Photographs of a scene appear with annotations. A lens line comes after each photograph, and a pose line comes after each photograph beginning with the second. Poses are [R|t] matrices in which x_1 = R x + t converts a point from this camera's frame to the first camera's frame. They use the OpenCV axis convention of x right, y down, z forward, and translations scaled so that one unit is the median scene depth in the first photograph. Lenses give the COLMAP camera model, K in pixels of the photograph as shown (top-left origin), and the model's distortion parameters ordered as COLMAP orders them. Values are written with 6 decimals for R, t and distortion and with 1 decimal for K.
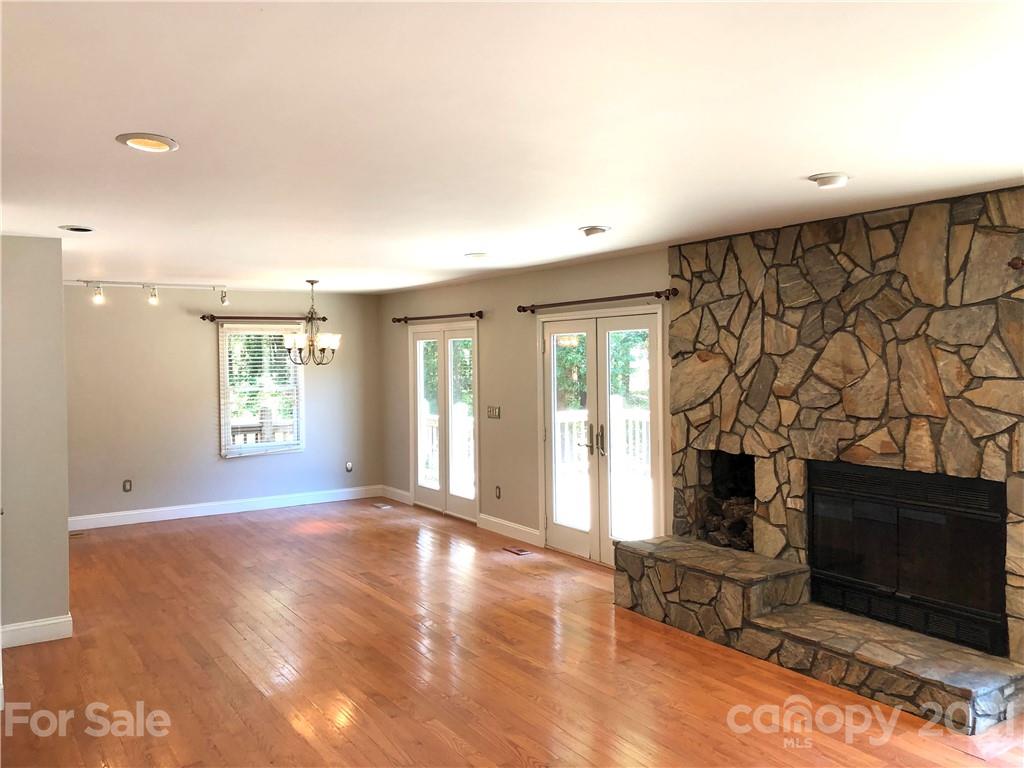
lens RADIAL K [[856.9, 0, 512.9], [0, 856.9, 380.6], [0, 0, 1]] dist [0.043602, -0.031918]
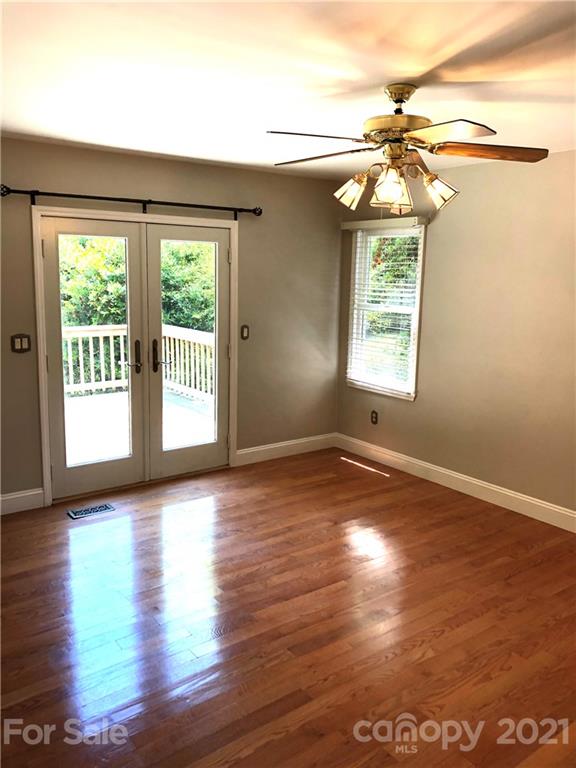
lens RADIAL K [[642.7, 0, 285.4], [0, 642.7, 385.8], [0, 0, 1]] dist [0.043602, -0.031918]
pose [[-0.059894, -0.179076, 0.982010, -0.616502], [0.012344, 0.983569, 0.180113, -0.023075], [-0.998128, 0.022910, -0.056700, 0.916251]]
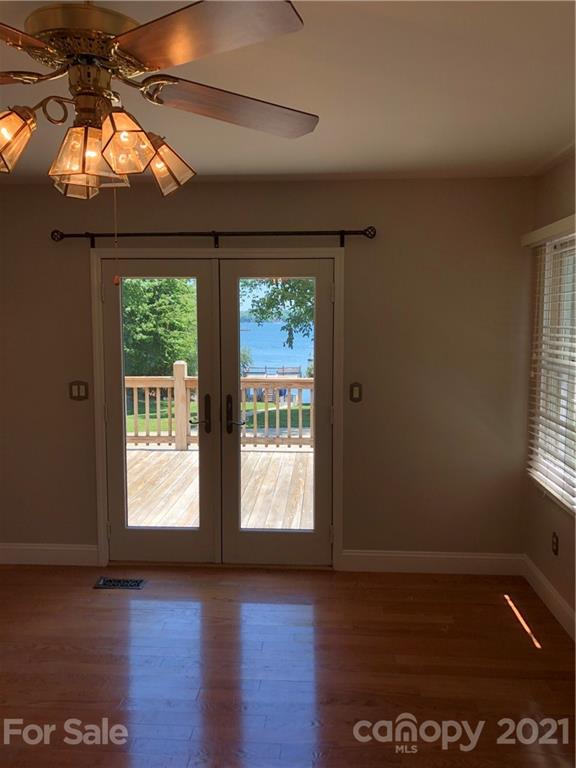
lens RADIAL K [[642.7, 0, 286.1], [0, 642.7, 382.9], [0, 0, 1]] dist [0.043602, -0.031918]
pose [[0.609994, -0.078621, 0.788496, -0.406232], [0.025432, 0.996496, 0.079686, -0.008894], [-0.791998, -0.028555, 0.609856, 0.689729]]
